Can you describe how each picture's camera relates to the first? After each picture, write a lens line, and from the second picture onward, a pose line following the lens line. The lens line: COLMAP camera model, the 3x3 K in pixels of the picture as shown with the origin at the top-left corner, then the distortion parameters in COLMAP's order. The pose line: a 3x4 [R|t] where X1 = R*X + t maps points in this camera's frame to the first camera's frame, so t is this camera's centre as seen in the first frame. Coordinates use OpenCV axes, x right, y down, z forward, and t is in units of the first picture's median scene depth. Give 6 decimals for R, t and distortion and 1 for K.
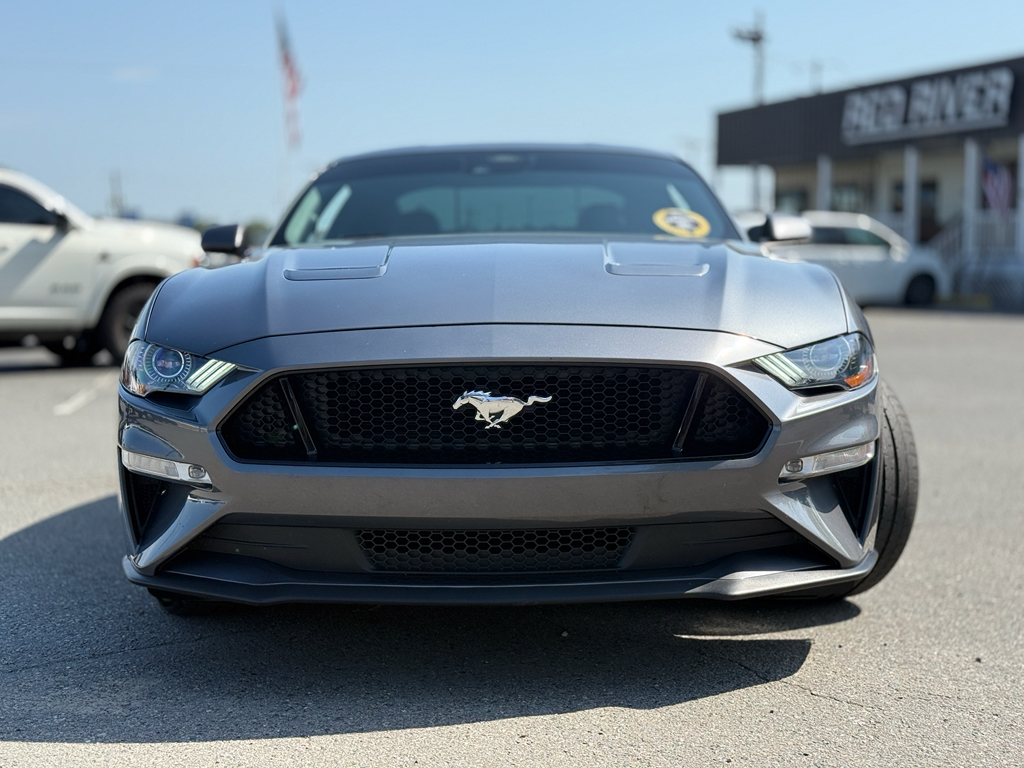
lens RADIAL K [[1490.0, 0, 547.9], [0, 1490.0, 380.6], [0, 0, 1]] dist [0.155802, -0.134115]
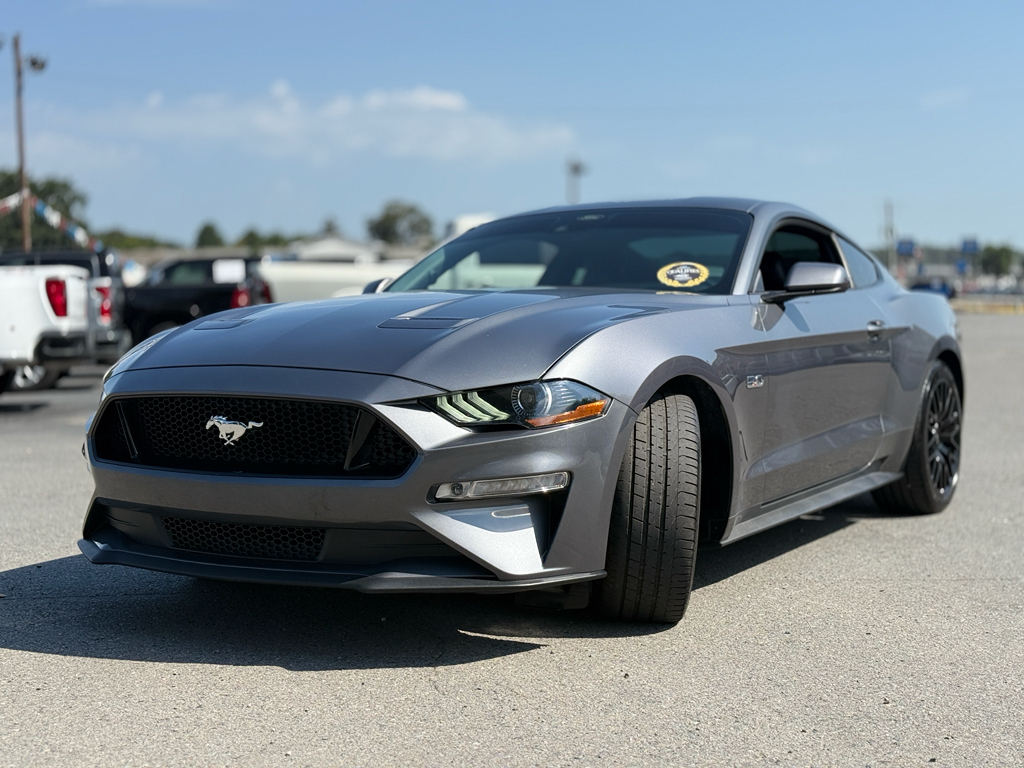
lens RADIAL K [[1490.0, 0, 547.9], [0, 1490.0, 380.6], [0, 0, 1]] dist [0.155802, -0.134115]
pose [[0.845310, 0.022248, -0.533813, 0.904602], [-0.037998, 0.999106, -0.018531, -0.010920], [0.532923, 0.035948, 0.845400, 0.028916]]
